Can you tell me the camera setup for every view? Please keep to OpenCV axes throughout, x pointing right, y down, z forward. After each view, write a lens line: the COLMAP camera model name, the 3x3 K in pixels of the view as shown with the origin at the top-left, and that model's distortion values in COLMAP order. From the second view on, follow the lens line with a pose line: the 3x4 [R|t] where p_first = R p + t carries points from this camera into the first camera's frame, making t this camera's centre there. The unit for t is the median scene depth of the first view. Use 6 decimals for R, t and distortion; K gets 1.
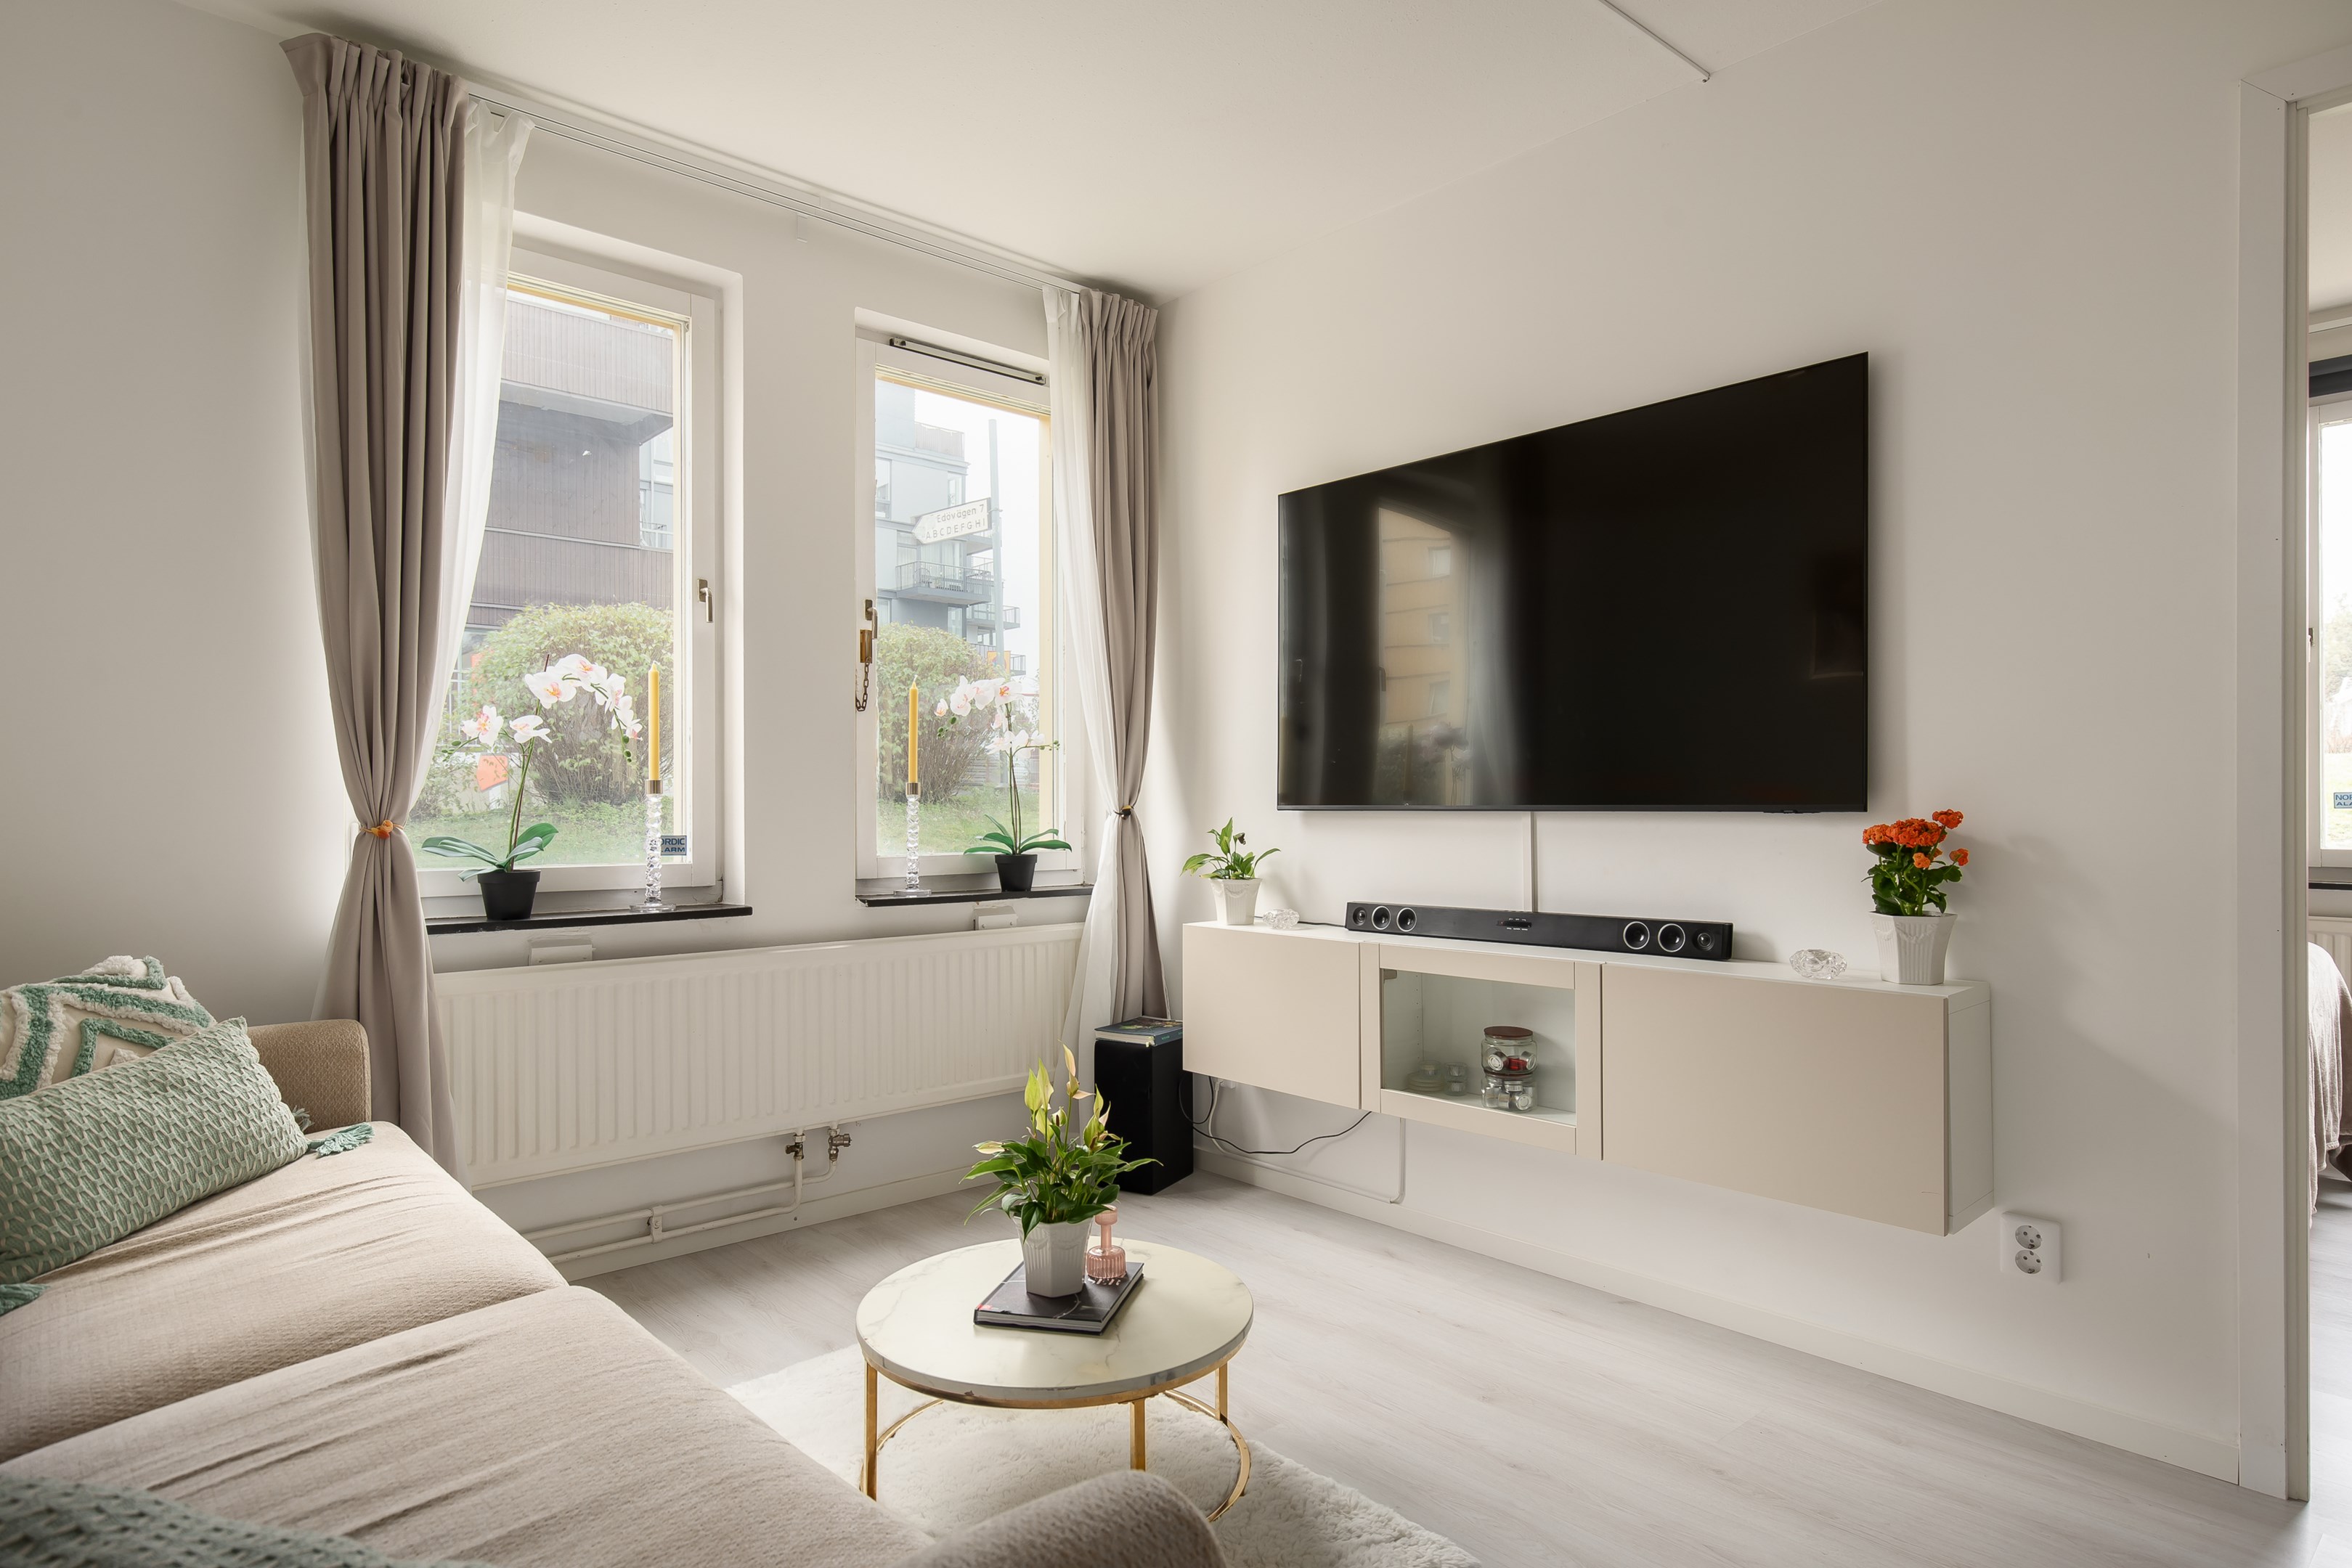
lens RADIAL K [[1349.9, 0, 1175.8], [0, 1349.9, 795.5], [0, 0, 1]] dist [0.005948, -0.000767]
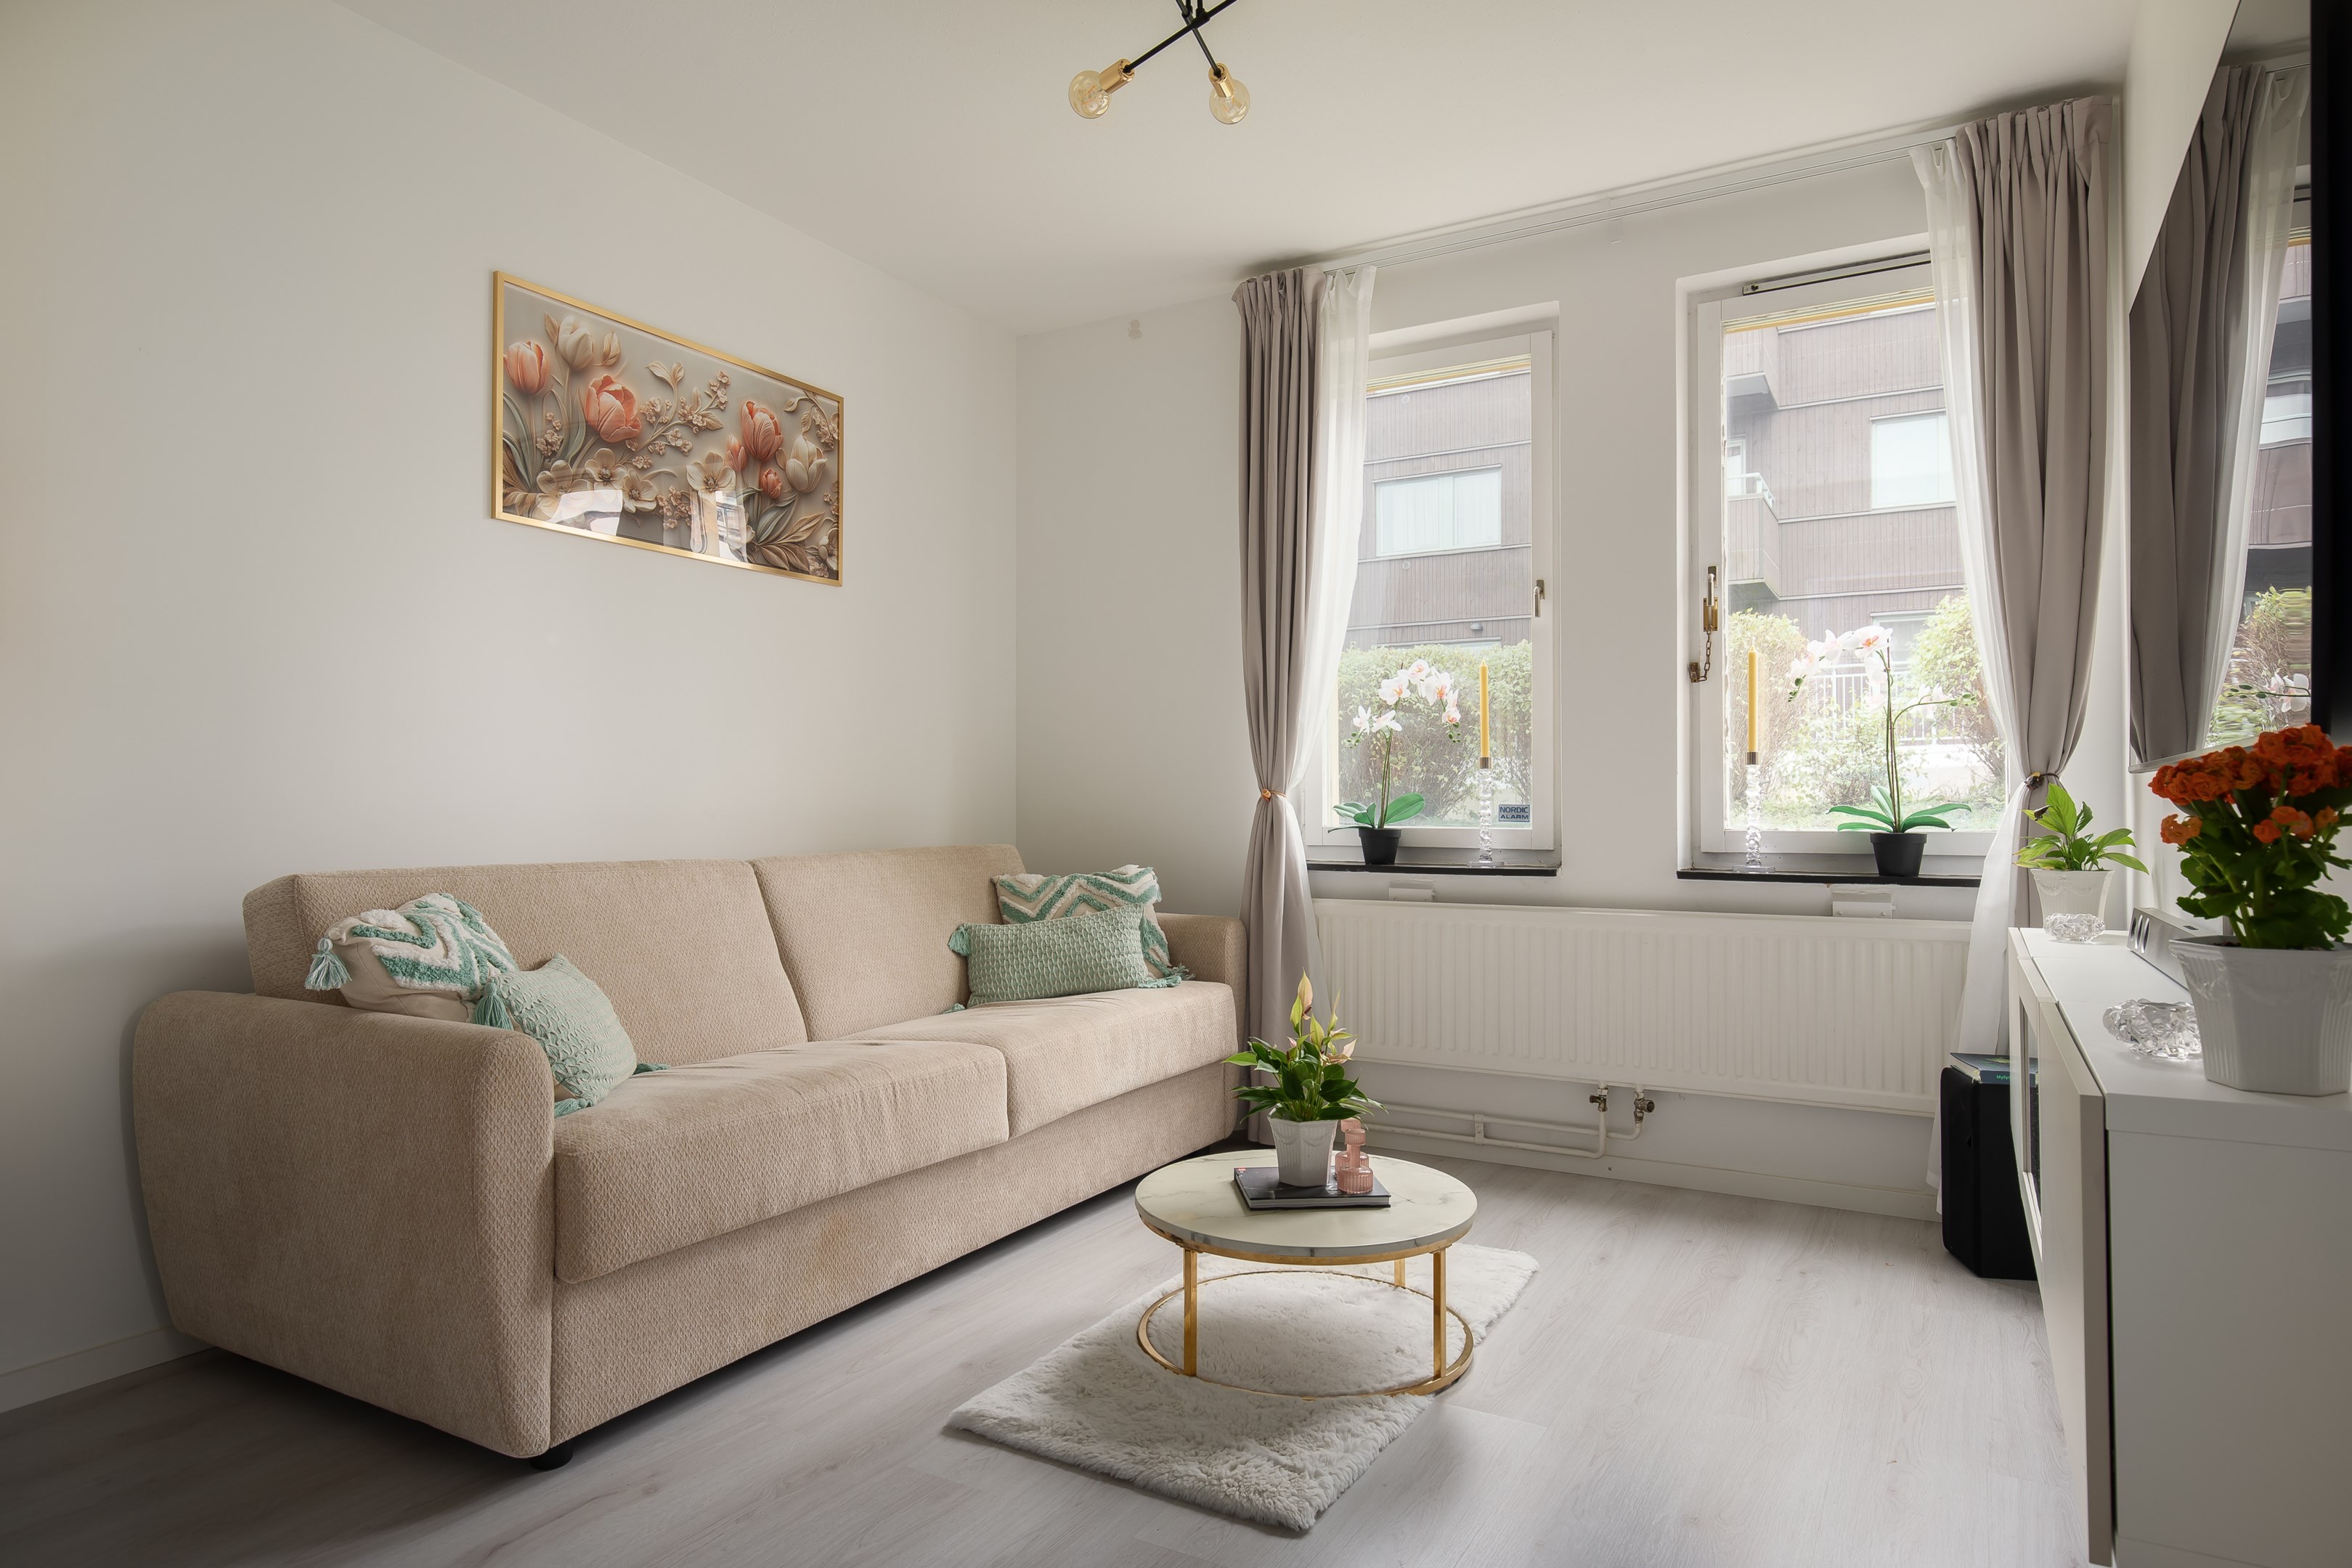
lens RADIAL K [[1385.7, 0, 1171.0], [0, 1385.7, 791.3], [0, 0, 1]] dist [0.004577, 0.002497]
pose [[0.283994, -0.012148, -0.958749, 0.658525], [0.001793, 0.999925, -0.012139, 0.030654], [0.958824, 0.001729, 0.283994, 0.360137]]
